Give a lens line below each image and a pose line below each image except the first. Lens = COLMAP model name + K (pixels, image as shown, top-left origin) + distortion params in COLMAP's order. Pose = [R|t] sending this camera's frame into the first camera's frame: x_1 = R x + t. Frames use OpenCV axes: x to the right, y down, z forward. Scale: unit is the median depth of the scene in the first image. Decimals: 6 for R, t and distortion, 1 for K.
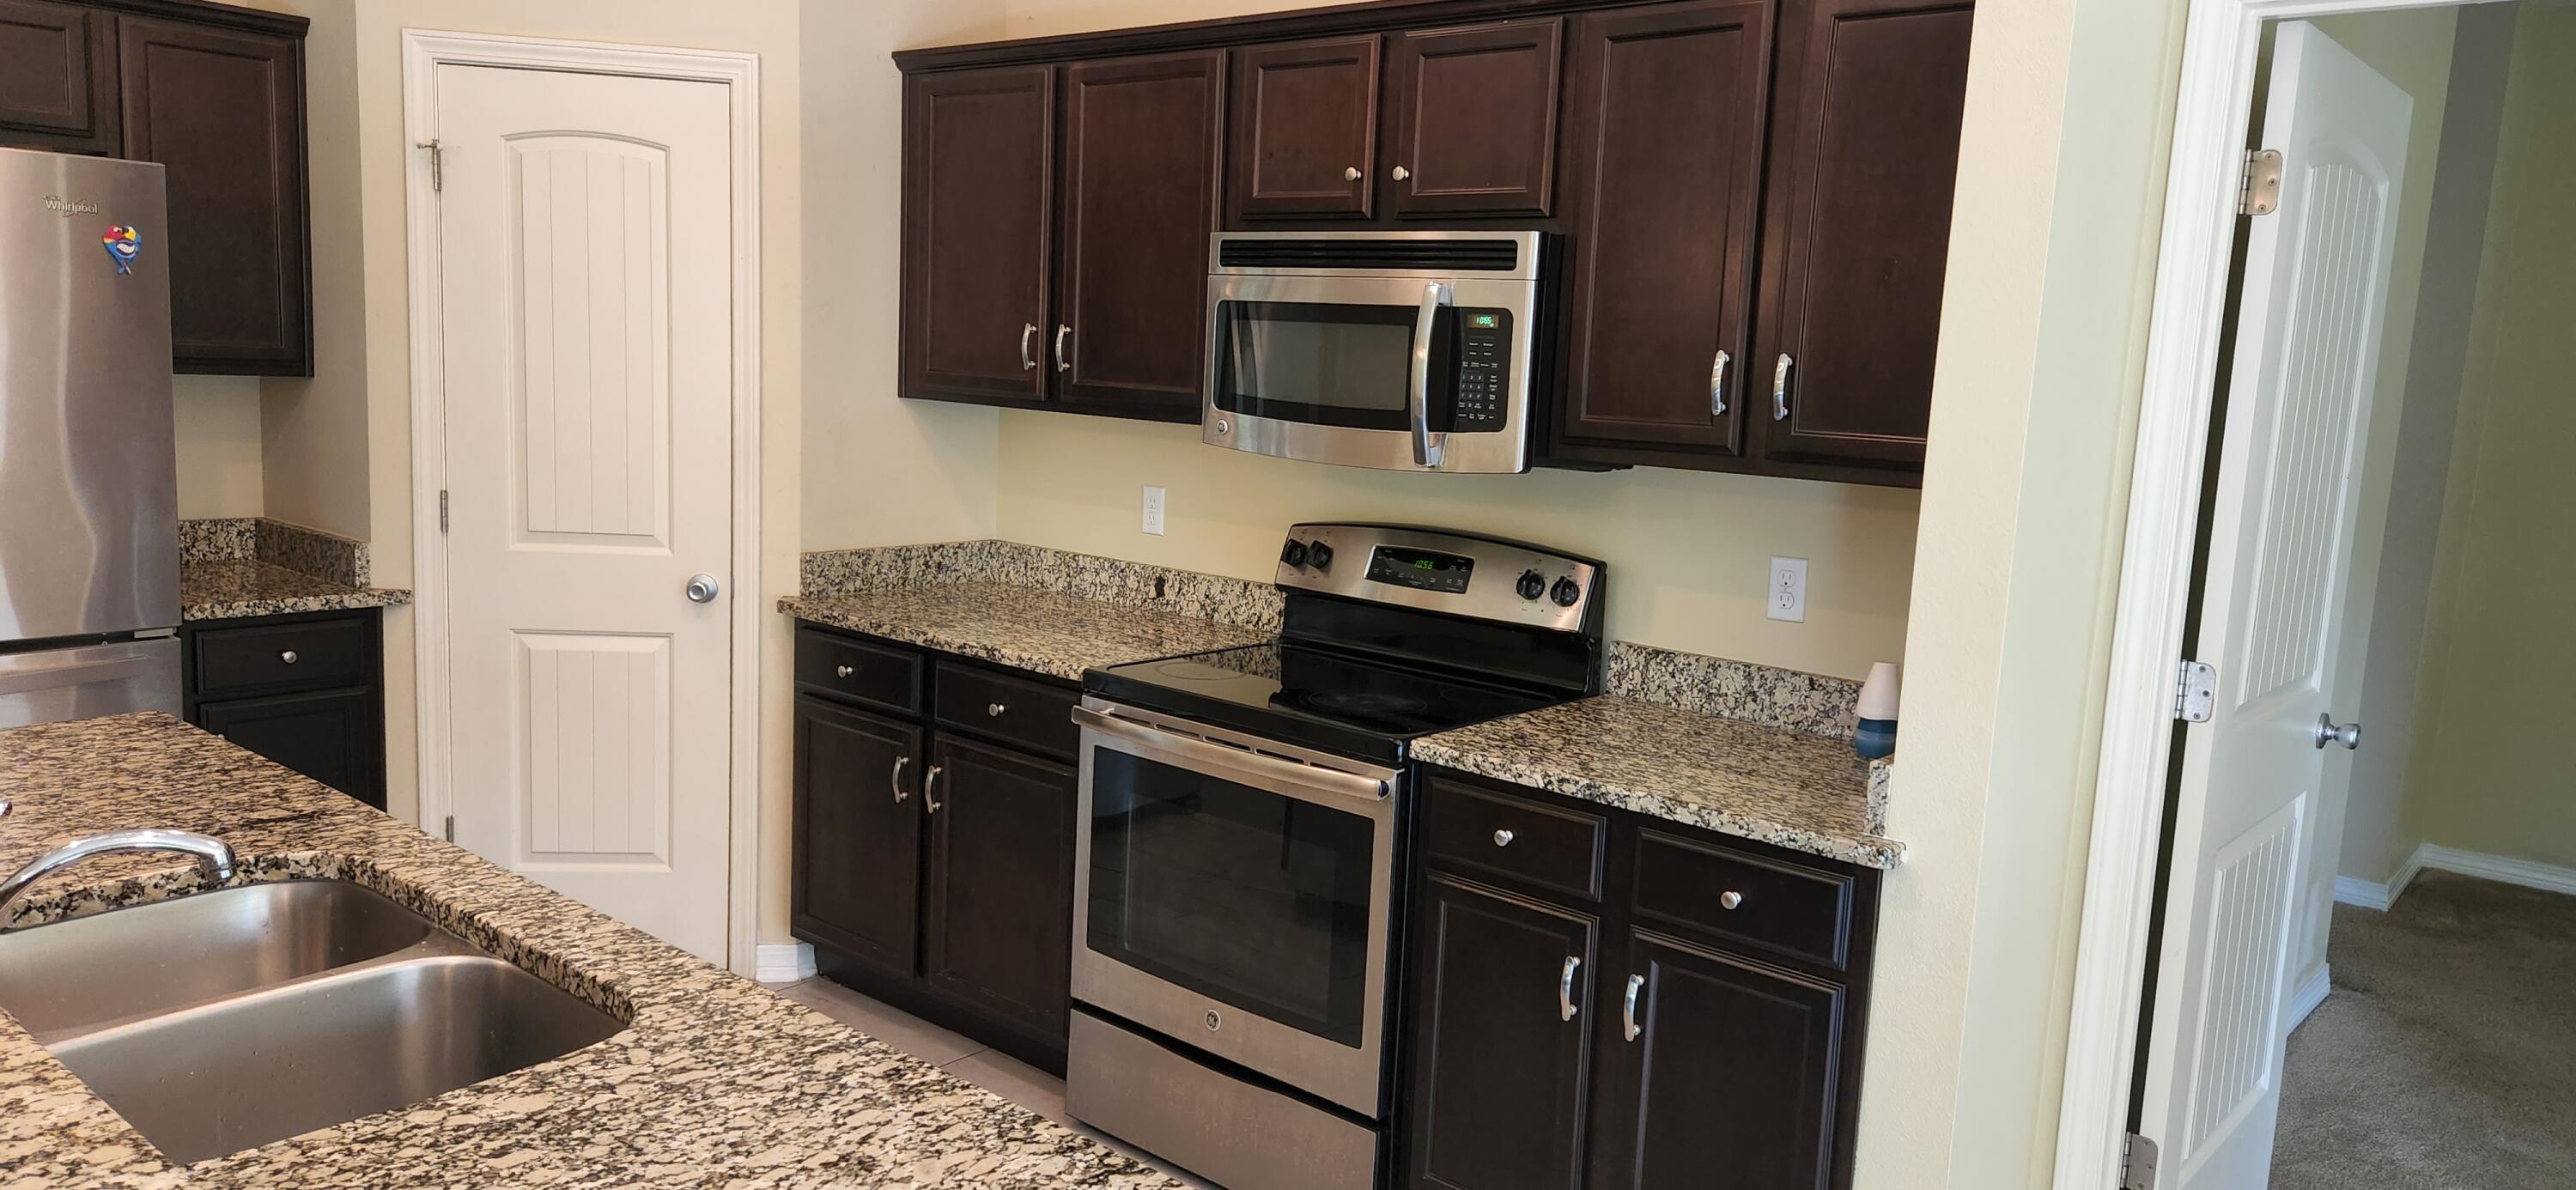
lens RADIAL K [[1729.4, 0, 1305.0], [0, 1729.4, 587.3], [0, 0, 1]] dist [0.074172, -0.064778]
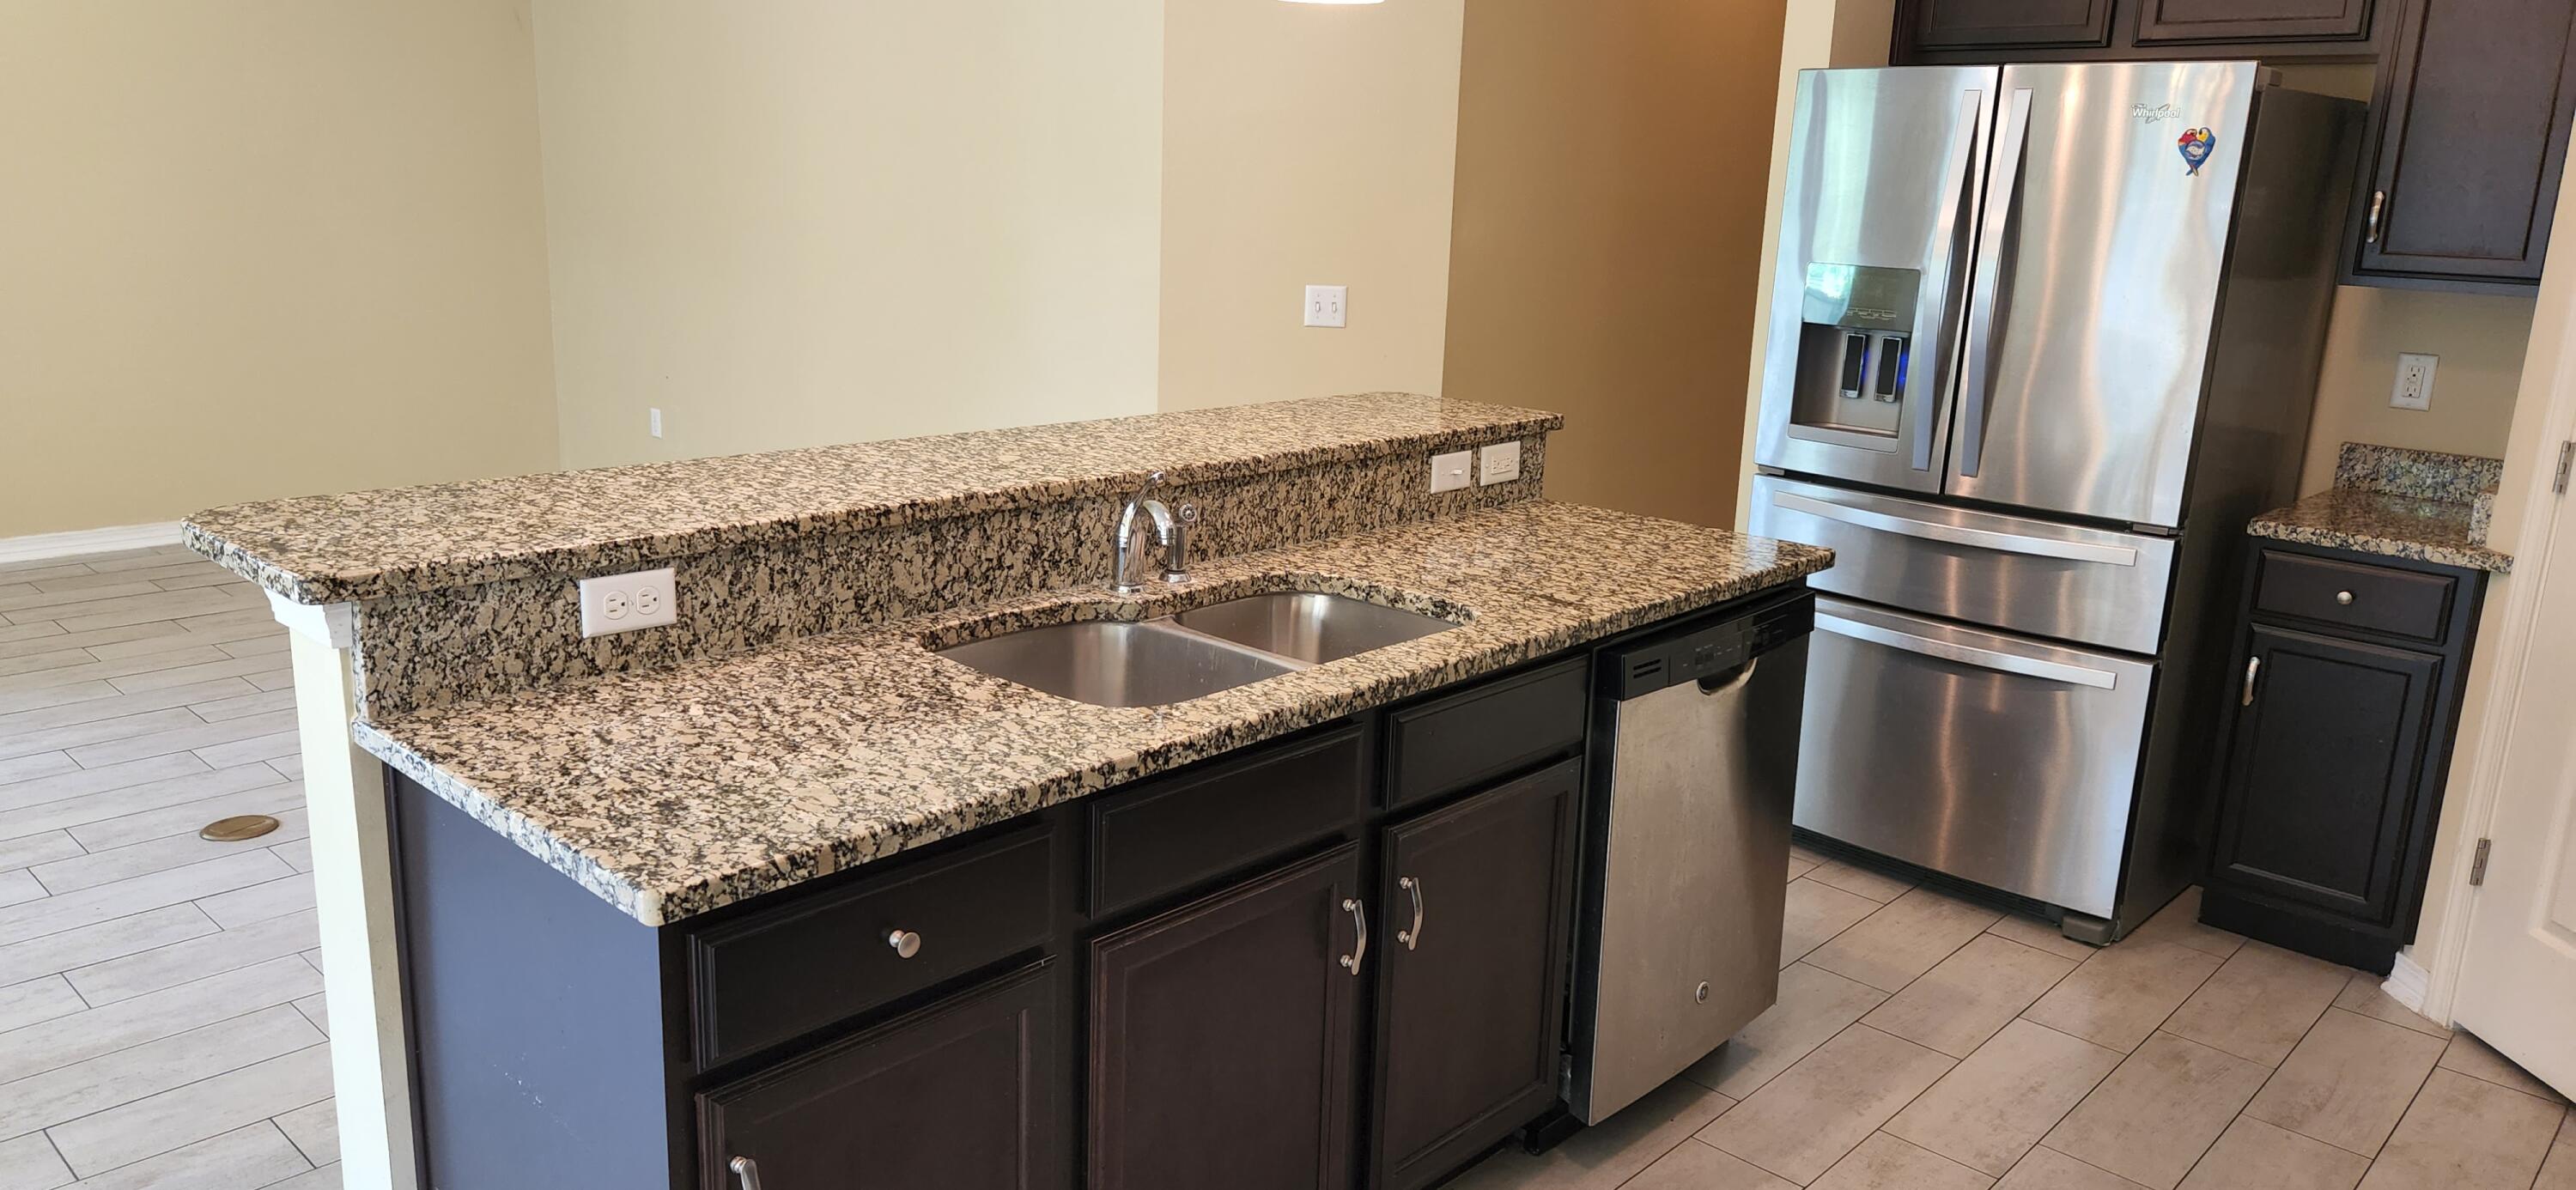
lens RADIAL K [[1729.4, 0, 1274.1], [0, 1729.4, 598.5], [0, 0, 1]] dist [0.074172, -0.064778]
pose [[-0.064851, 0.188810, -0.979870, 0.390472], [-0.176312, 0.964321, 0.197483, -0.046903], [0.982196, 0.185569, -0.029248, 0.525421]]
